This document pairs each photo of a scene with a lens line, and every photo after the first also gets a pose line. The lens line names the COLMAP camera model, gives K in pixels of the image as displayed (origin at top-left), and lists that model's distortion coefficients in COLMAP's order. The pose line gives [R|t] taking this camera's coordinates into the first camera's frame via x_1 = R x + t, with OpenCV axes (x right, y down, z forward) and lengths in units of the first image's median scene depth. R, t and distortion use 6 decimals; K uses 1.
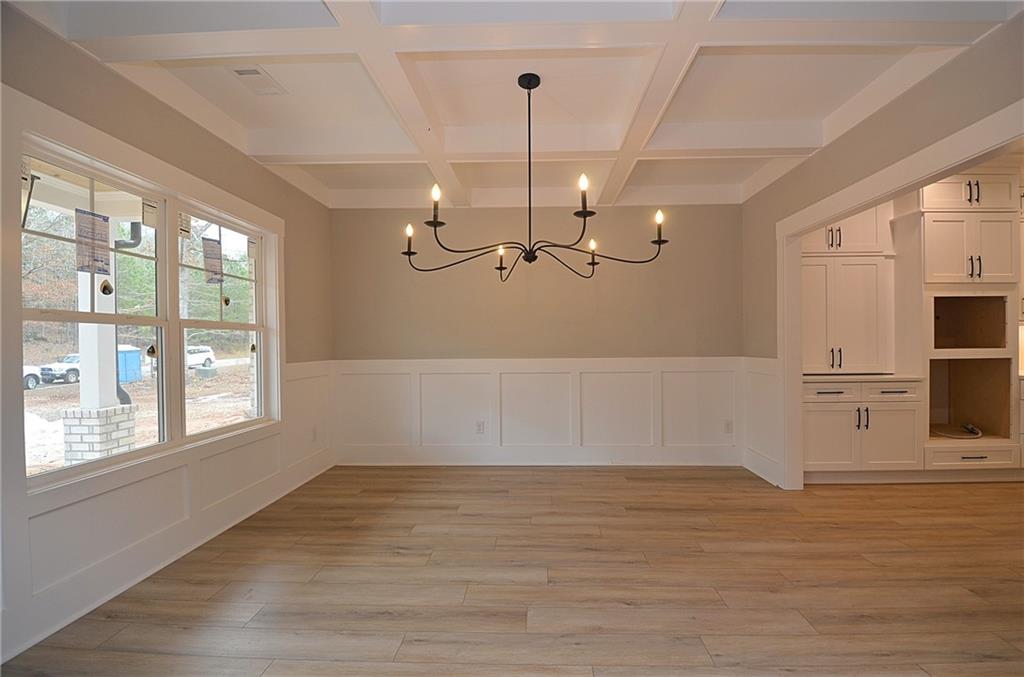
lens RADIAL K [[451.6, 0, 529.1], [0, 451.6, 339.7], [0, 0, 1]] dist [-0.003808, -0.000631]
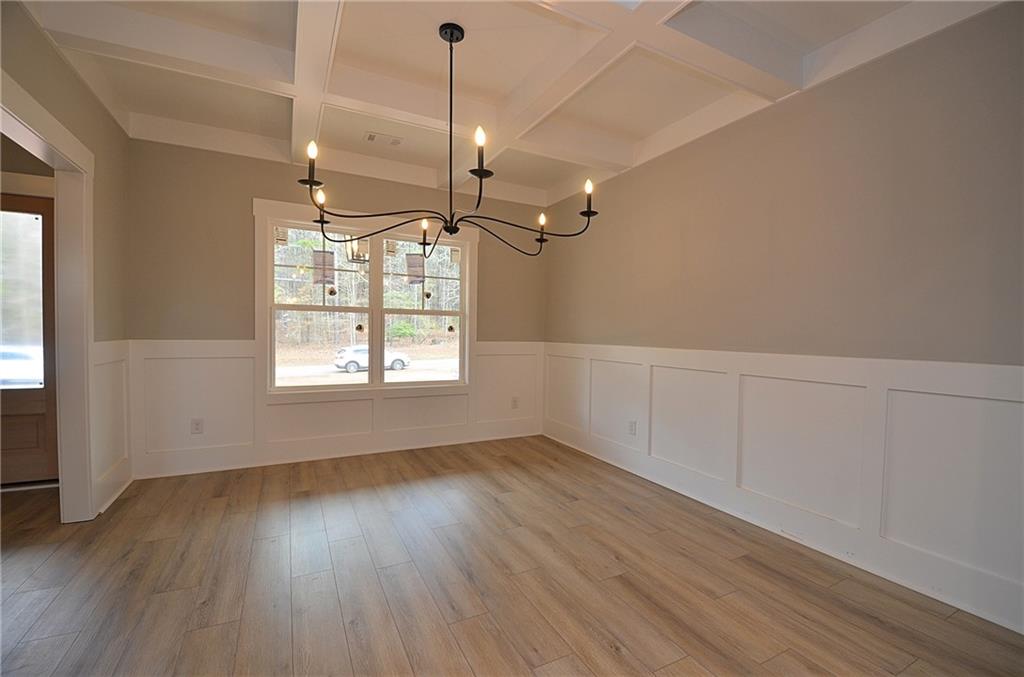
lens RADIAL K [[441.9, 0, 512.0], [0, 441.9, 338.5], [0, 0, 1]] dist [-0.000214, -0.000281]
pose [[0.490515, 0.032781, -0.870816, 0.704741], [-0.016209, 0.999463, 0.028494, 0.008213], [0.871282, 0.000139, 0.490783, 0.550251]]
